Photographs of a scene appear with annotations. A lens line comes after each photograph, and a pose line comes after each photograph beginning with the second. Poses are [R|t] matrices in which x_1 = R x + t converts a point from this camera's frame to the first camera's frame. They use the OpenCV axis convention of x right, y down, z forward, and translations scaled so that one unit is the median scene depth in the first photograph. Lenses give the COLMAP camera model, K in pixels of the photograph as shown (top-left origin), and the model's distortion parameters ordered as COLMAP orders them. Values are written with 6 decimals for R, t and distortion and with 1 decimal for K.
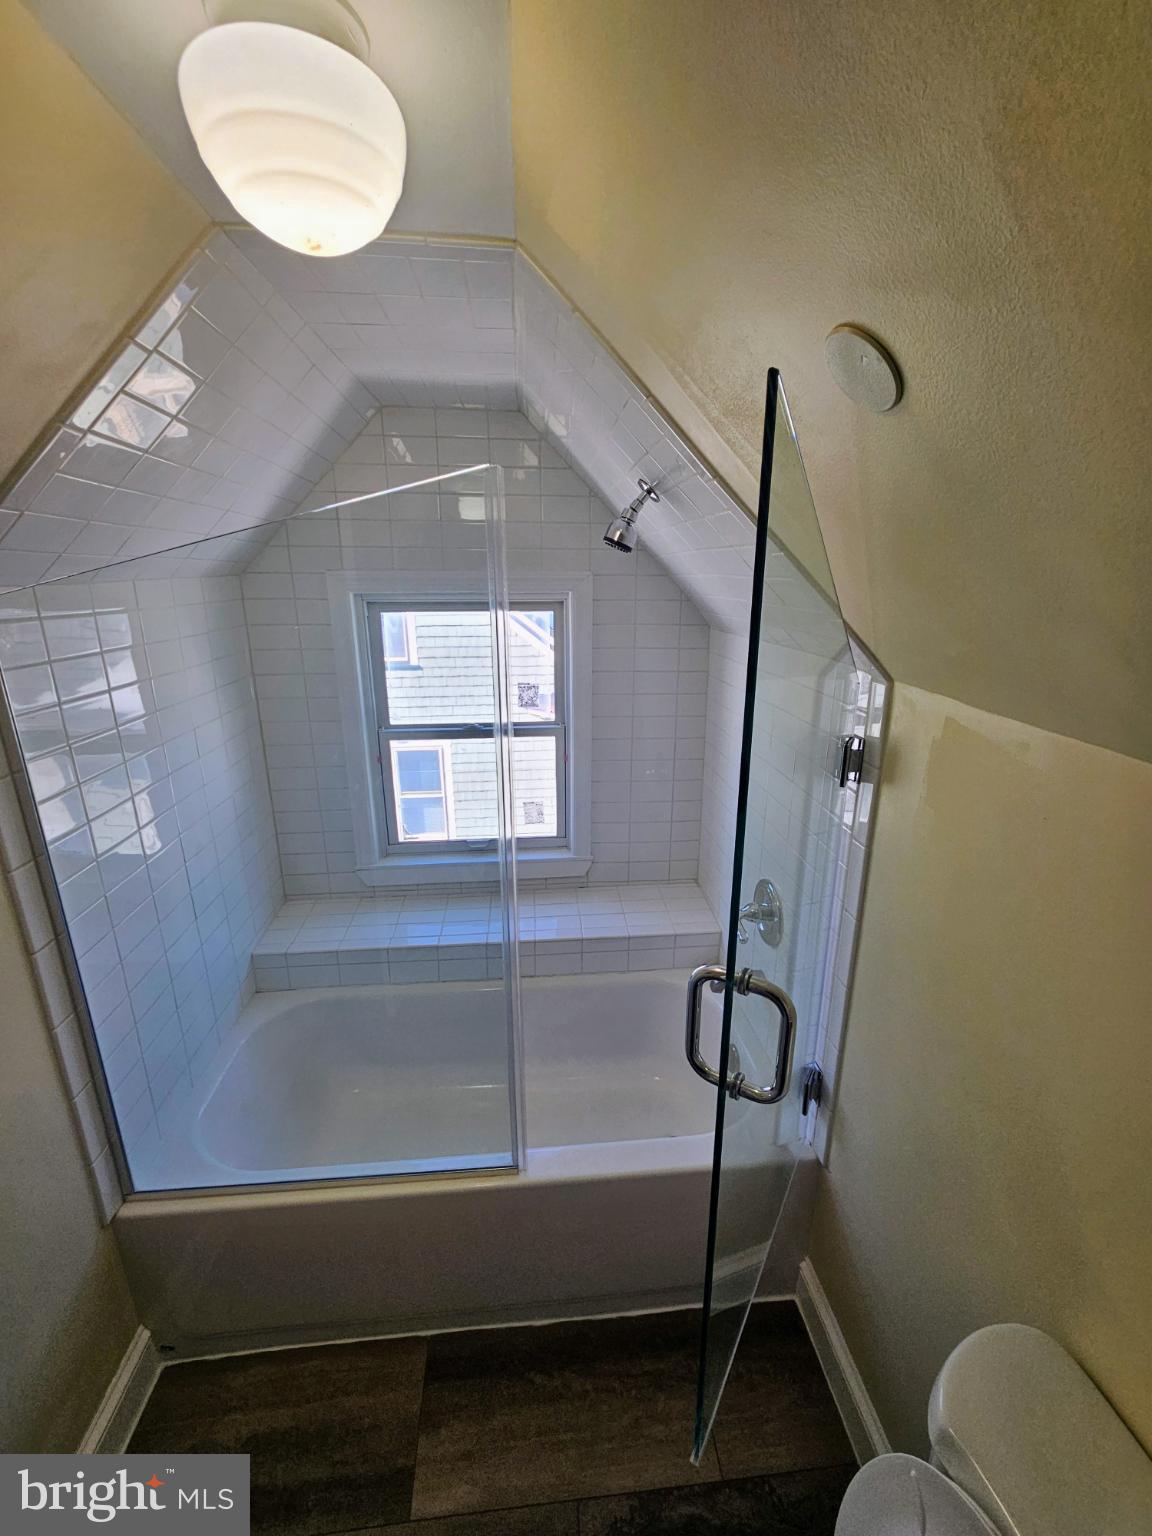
lens RADIAL K [[626.6, 0, 580.6], [0, 626.6, 758.2], [0, 0, 1]] dist [0.002035, 0.000298]
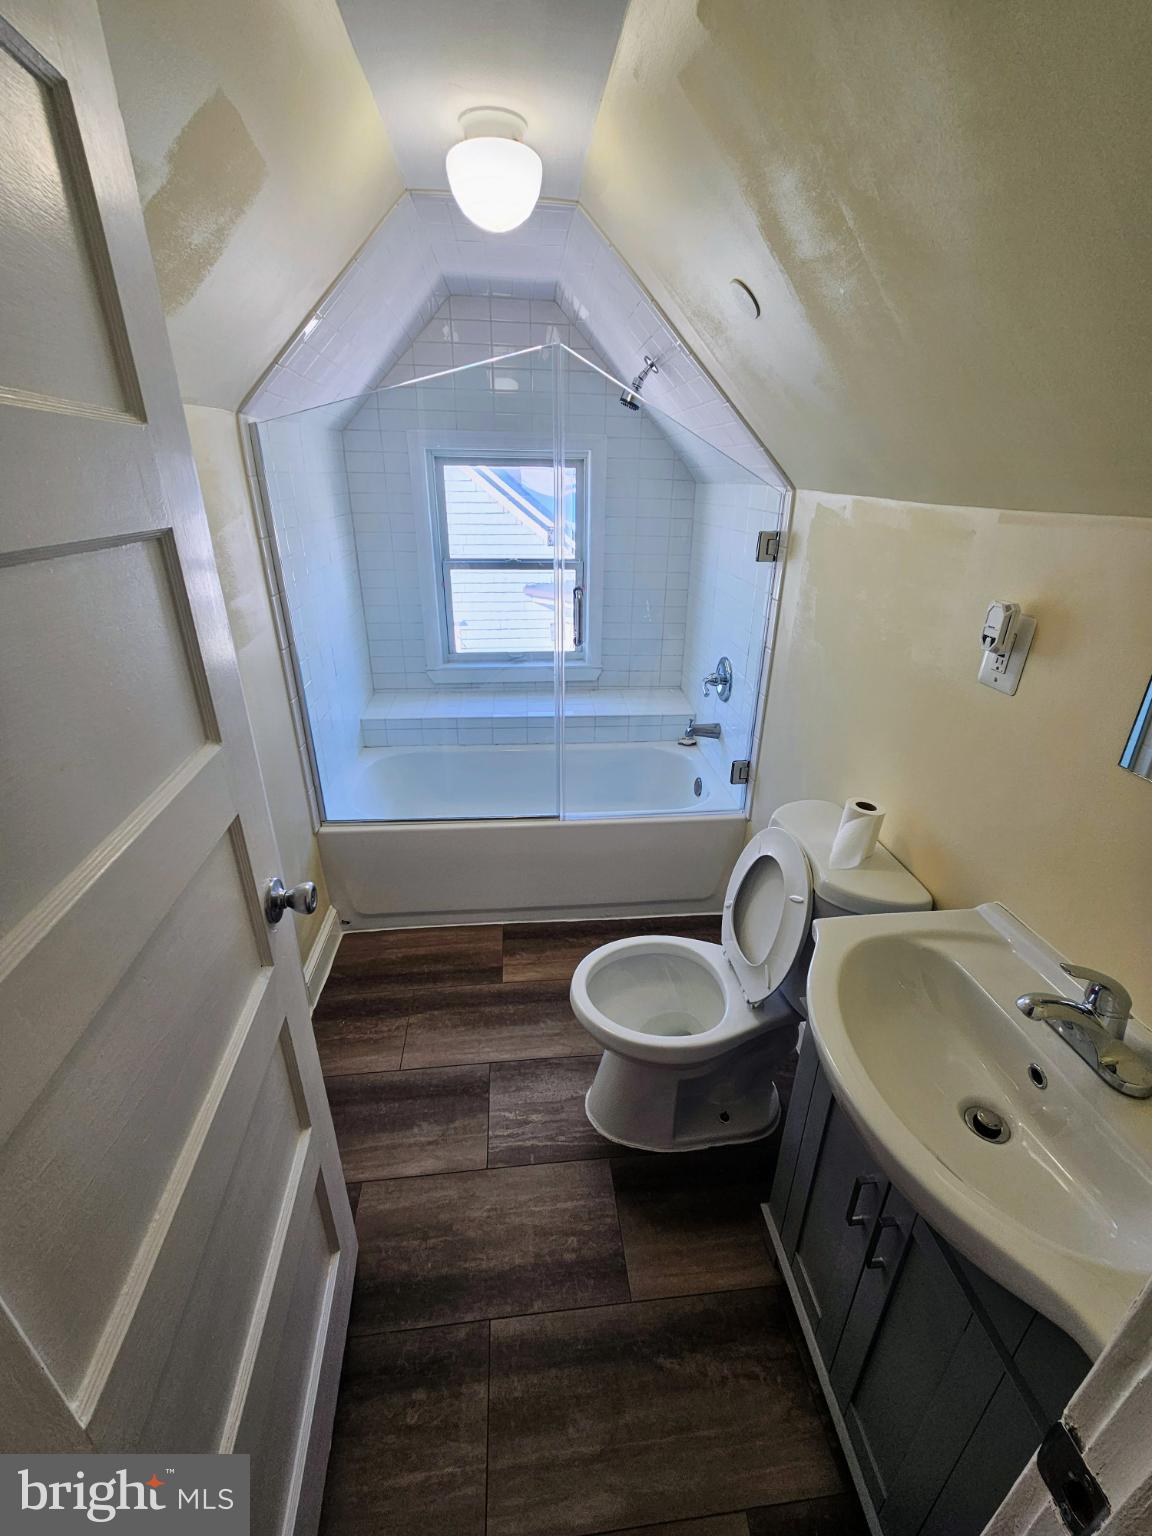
lens RADIAL K [[626.6, 0, 580.6], [0, 626.6, 758.2], [0, 0, 1]] dist [0.002035, 0.000298]
pose [[0.999929, 0.009352, 0.007409, -0.053727], [-0.010301, 0.990020, 0.140552, 0.254526], [-0.006021, -0.140619, 0.990046, -0.527654]]
